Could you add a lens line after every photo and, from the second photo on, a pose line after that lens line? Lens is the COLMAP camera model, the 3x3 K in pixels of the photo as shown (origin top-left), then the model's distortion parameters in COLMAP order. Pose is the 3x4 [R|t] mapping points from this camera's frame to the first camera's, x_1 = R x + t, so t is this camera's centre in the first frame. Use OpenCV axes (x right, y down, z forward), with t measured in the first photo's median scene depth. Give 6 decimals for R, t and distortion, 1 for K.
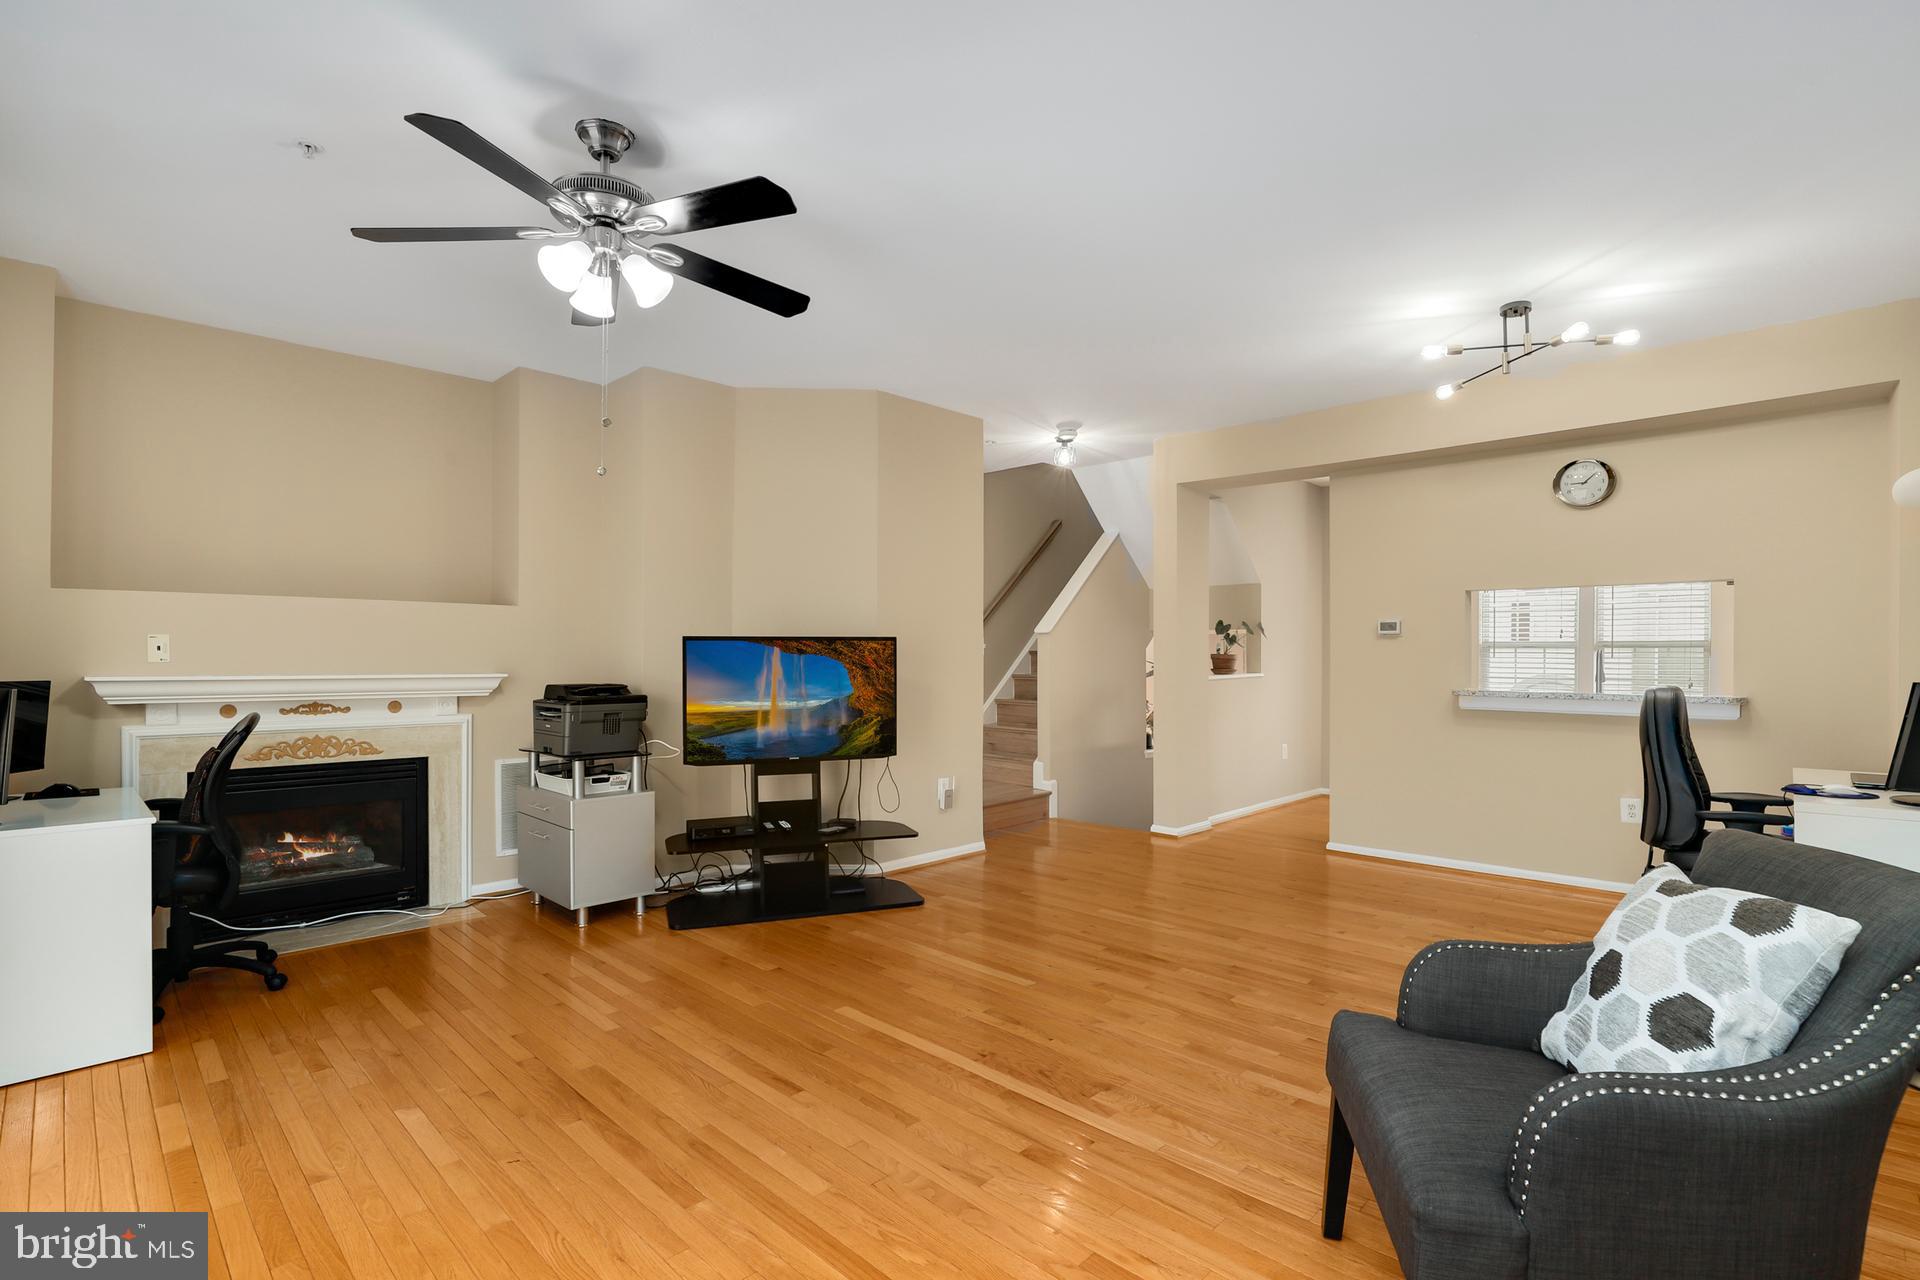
lens RADIAL K [[896.9, 0, 951.1], [0, 896.9, 651.7], [0, 0, 1]] dist [-0.055714, 0.013974]
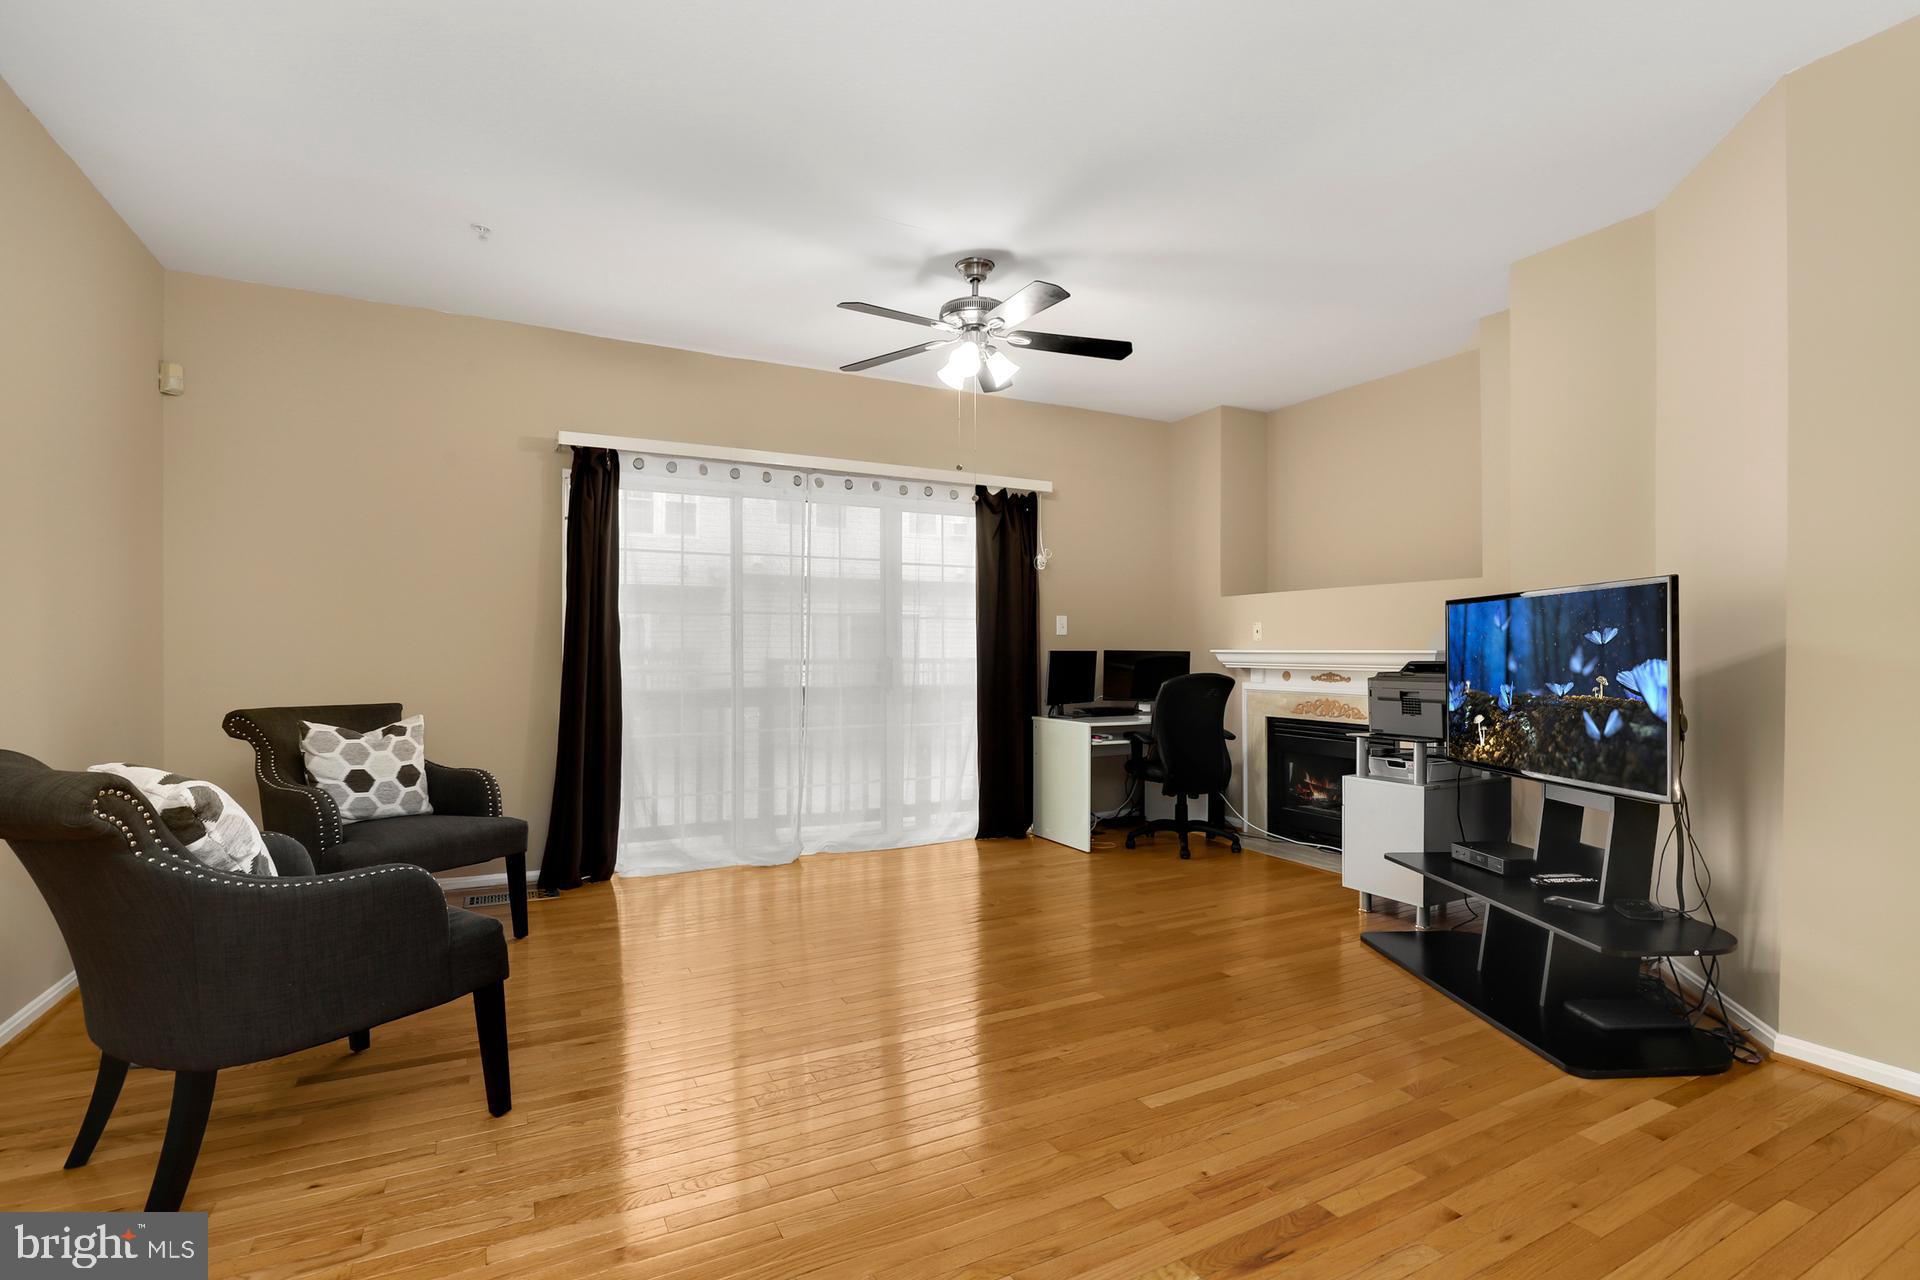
lens RADIAL K [[896.9, 0, 951.1], [0, 896.9, 651.7], [0, 0, 1]] dist [-0.055714, 0.013974]
pose [[-0.315279, -0.004571, -0.948988, 0.629069], [0.002556, 0.999981, -0.005666, 0.035053], [0.948996, -0.004212, -0.315261, 0.887699]]
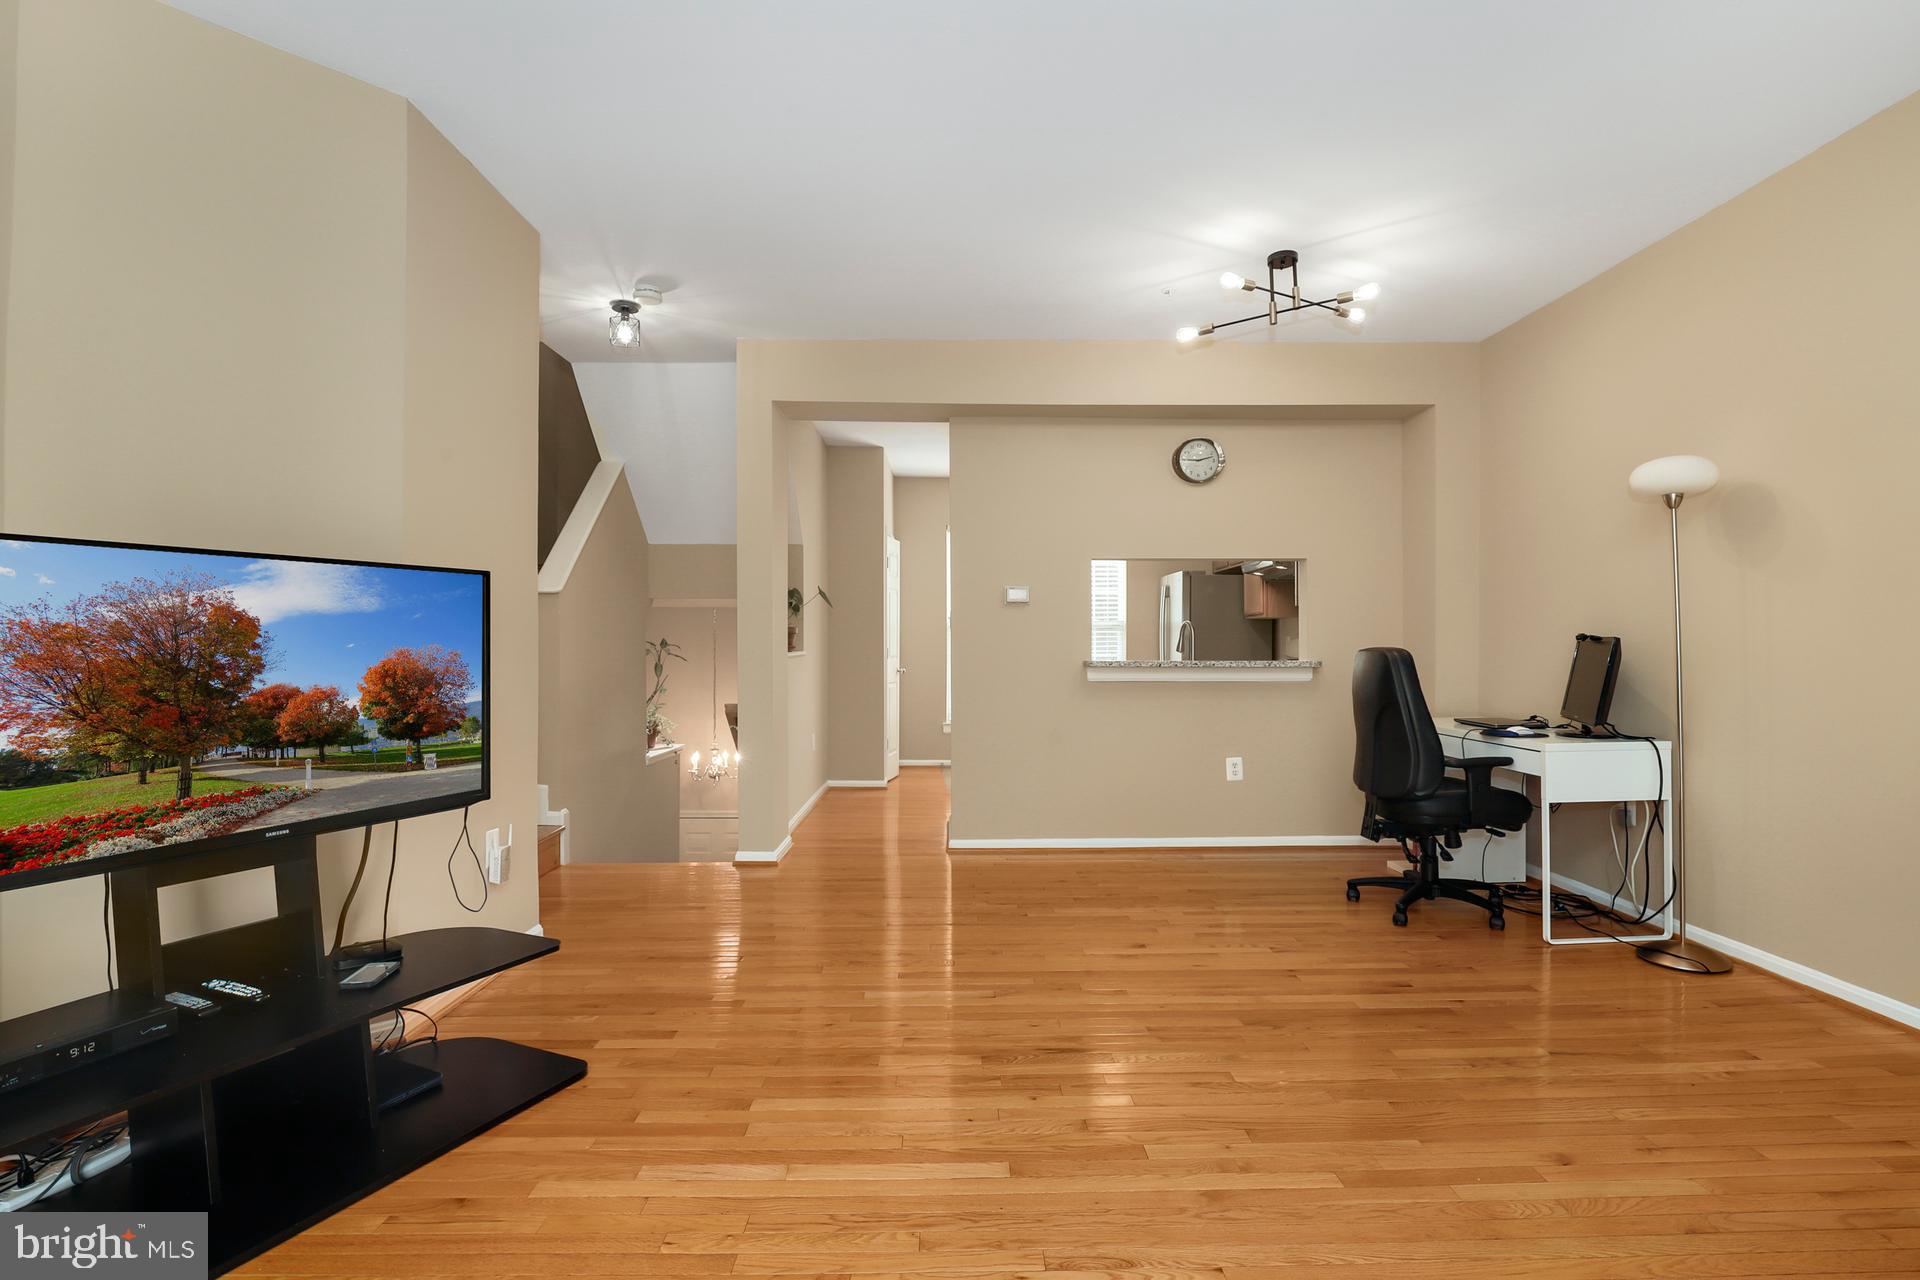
lens RADIAL K [[896.9, 0, 951.1], [0, 896.9, 651.7], [0, 0, 1]] dist [-0.055714, 0.013974]
pose [[0.696602, -0.005231, 0.717439, -0.280398], [0.000877, 0.999979, 0.006439, 0.031198], [-0.717457, -0.003856, 0.696592, 0.526973]]
